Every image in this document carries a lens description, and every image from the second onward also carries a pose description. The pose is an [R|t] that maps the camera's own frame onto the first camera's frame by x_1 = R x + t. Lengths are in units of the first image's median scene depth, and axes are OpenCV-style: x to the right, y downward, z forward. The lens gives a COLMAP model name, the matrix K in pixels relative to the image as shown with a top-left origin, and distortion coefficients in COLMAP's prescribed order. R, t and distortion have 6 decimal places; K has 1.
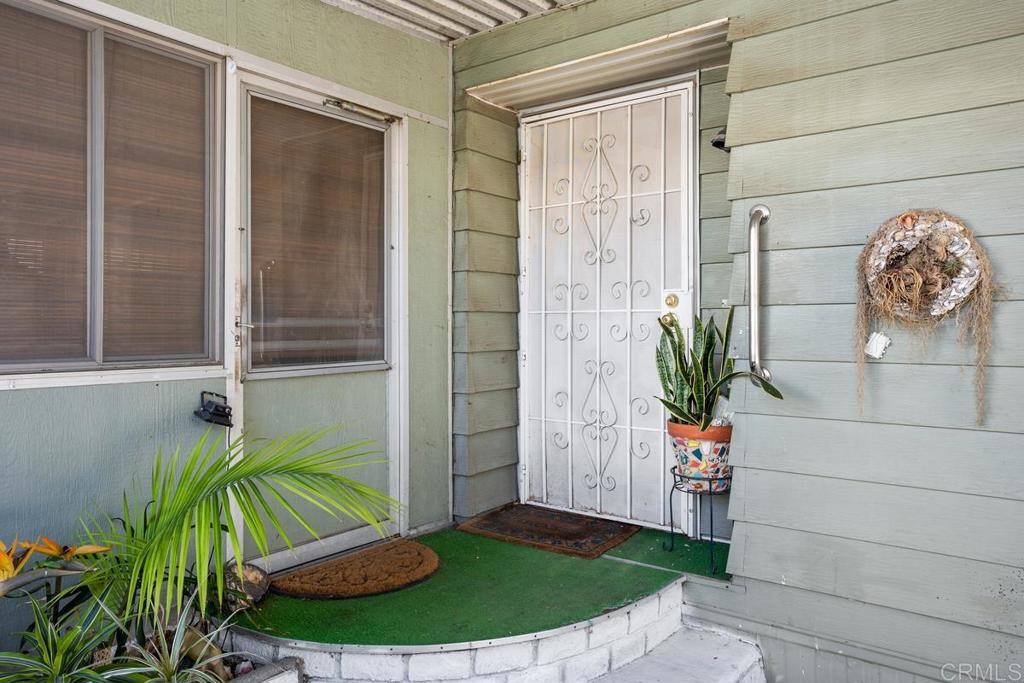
lens RADIAL K [[722.8, 0, 523.6], [0, 722.8, 319.1], [0, 0, 1]] dist [-0.002221, 0.001680]
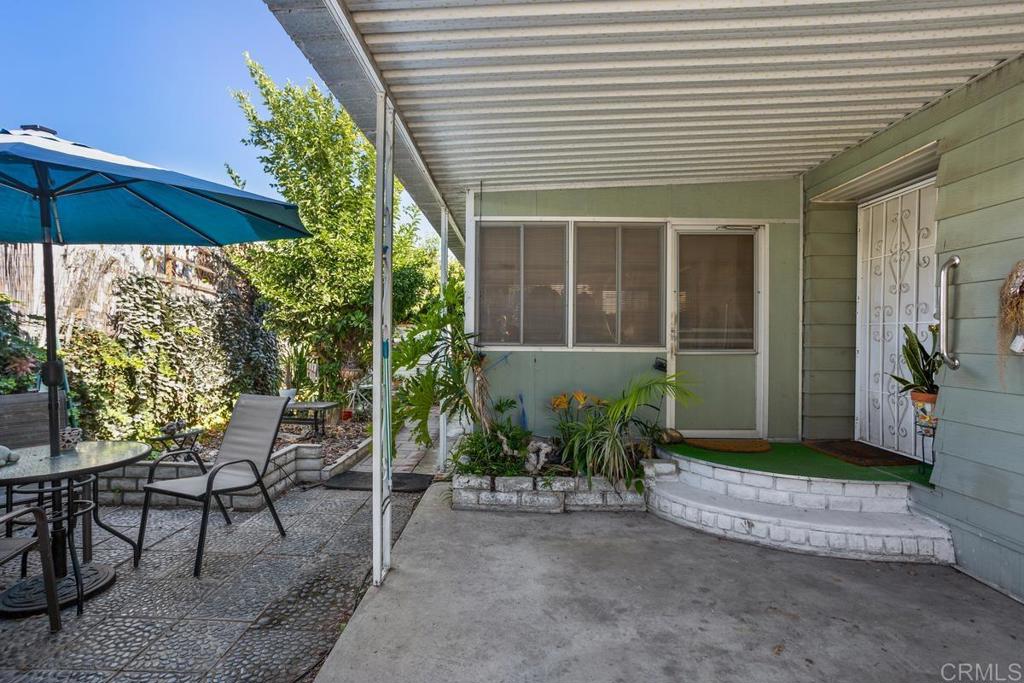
lens RADIAL K [[489.8, 0, 508.3], [0, 489.8, 336.3], [0, 0, 1]] dist [-0.002729, -0.000018]
pose [[0.597666, 0.008545, -0.801700, 0.485735], [0.001267, 0.999932, 0.011603, 0.004681], [0.801744, -0.007950, 0.597614, -0.347180]]
